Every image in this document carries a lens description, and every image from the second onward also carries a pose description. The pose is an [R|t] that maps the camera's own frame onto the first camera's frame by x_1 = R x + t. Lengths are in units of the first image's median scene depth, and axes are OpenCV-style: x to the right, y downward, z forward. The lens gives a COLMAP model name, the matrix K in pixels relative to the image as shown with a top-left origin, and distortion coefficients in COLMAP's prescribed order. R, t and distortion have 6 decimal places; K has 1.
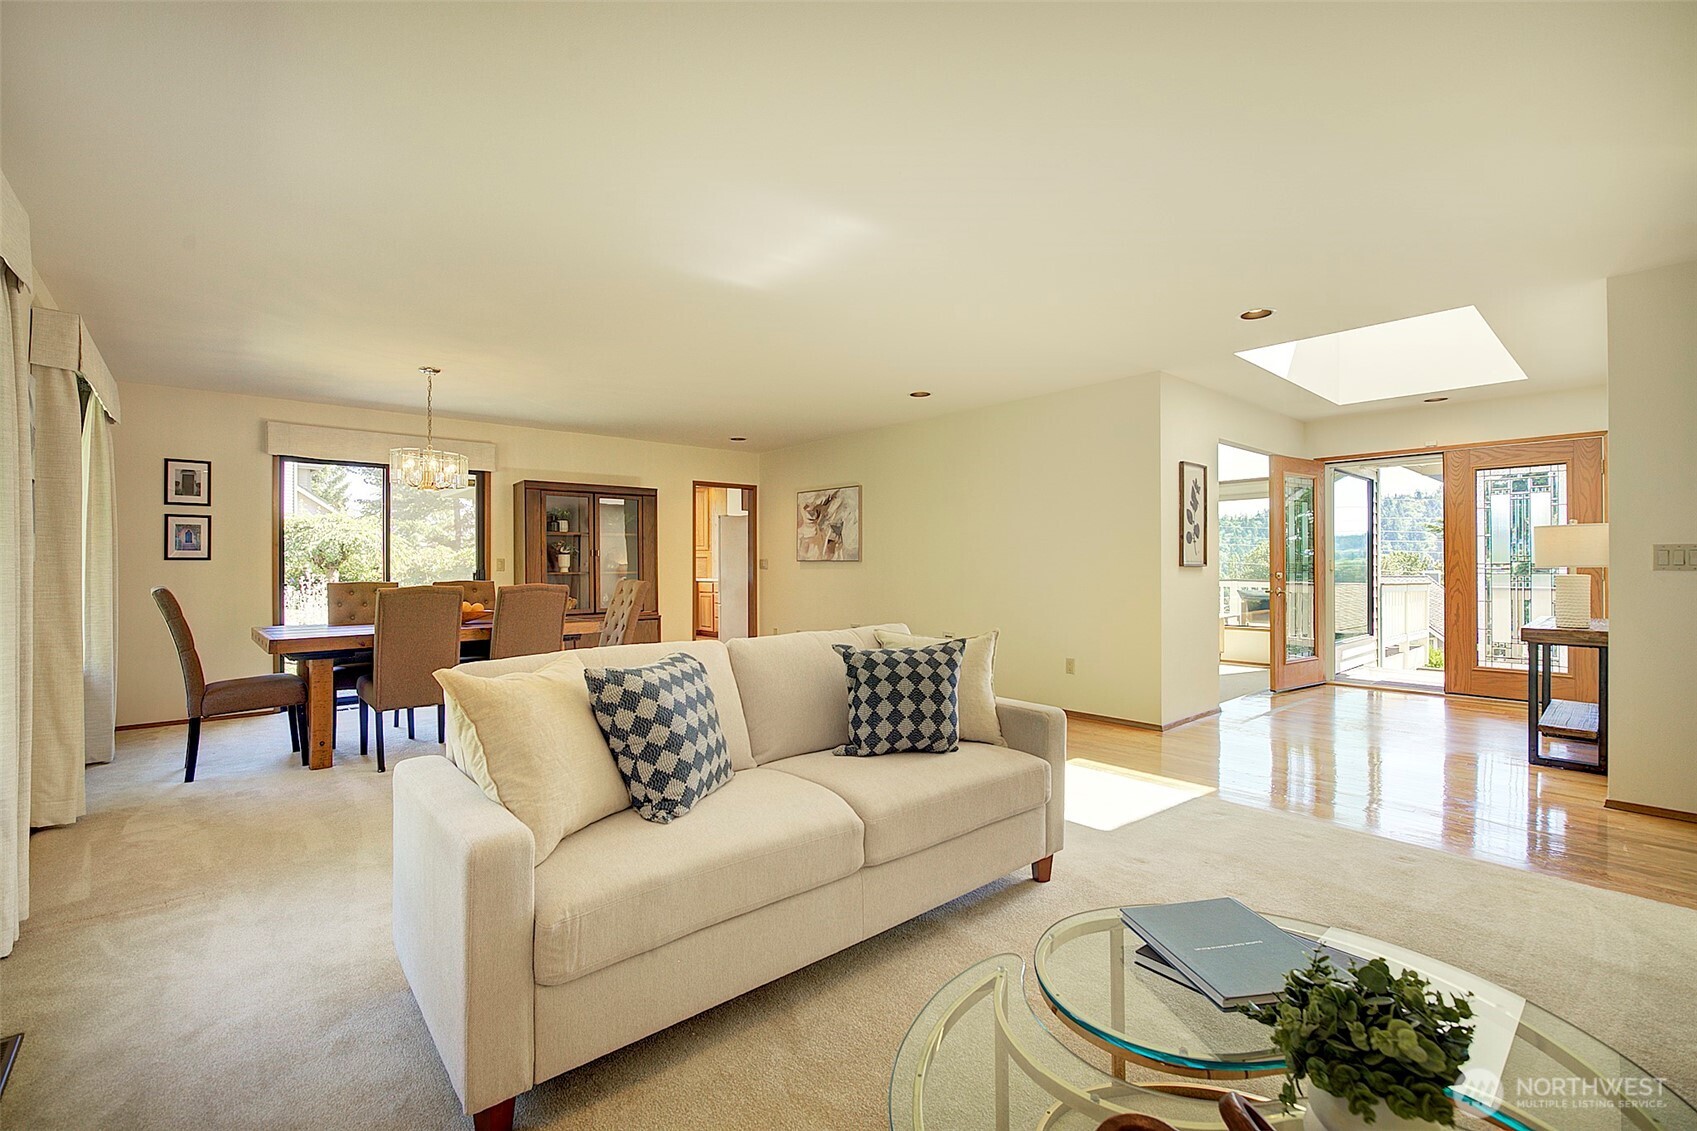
lens RADIAL K [[736.0, 0, 848.5], [0, 736.0, 562.9], [0, 0, 1]] dist [-0.014672, -0.000021]
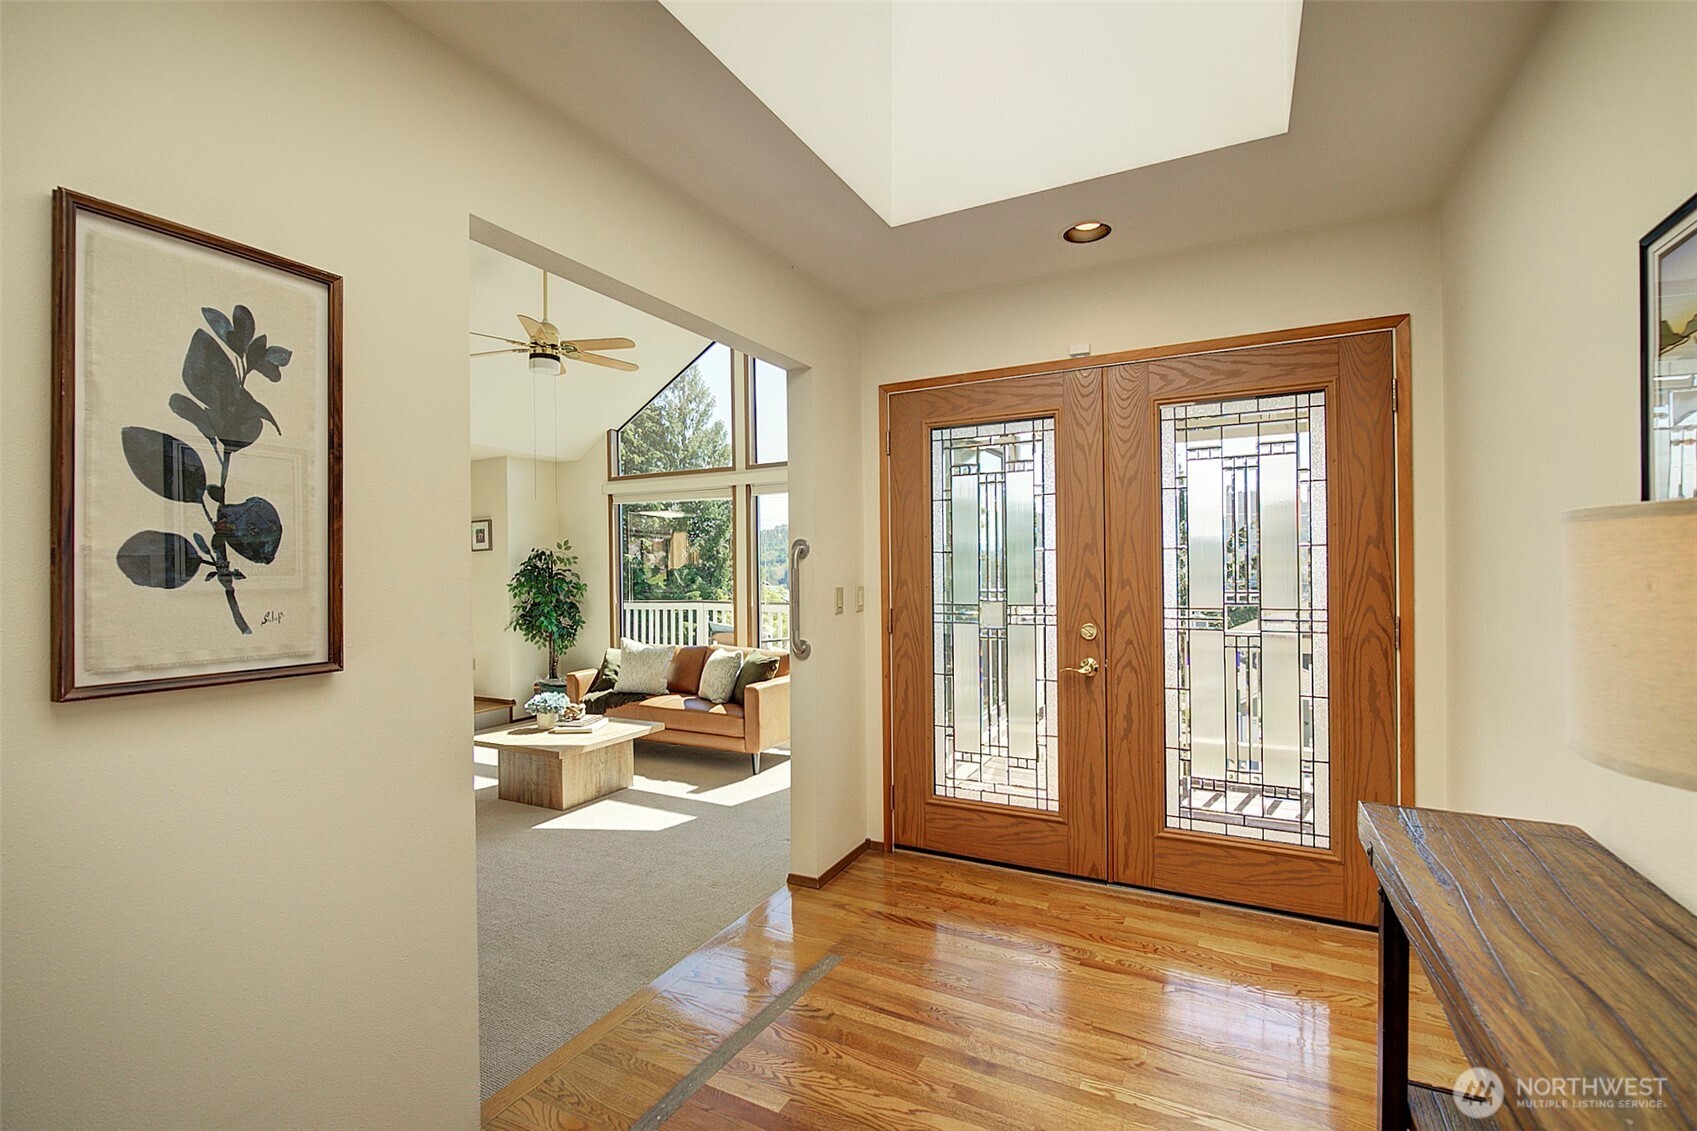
lens RADIAL K [[745.6, 0, 844.8], [0, 745.6, 559.1], [0, 0, 1]] dist [-0.012194, 0.000522]
pose [[0.936535, -0.004599, 0.350543, 0.530925], [0.009218, 0.999891, -0.011507, -0.028131], [-0.350452, 0.014008, 0.936476, 0.654969]]
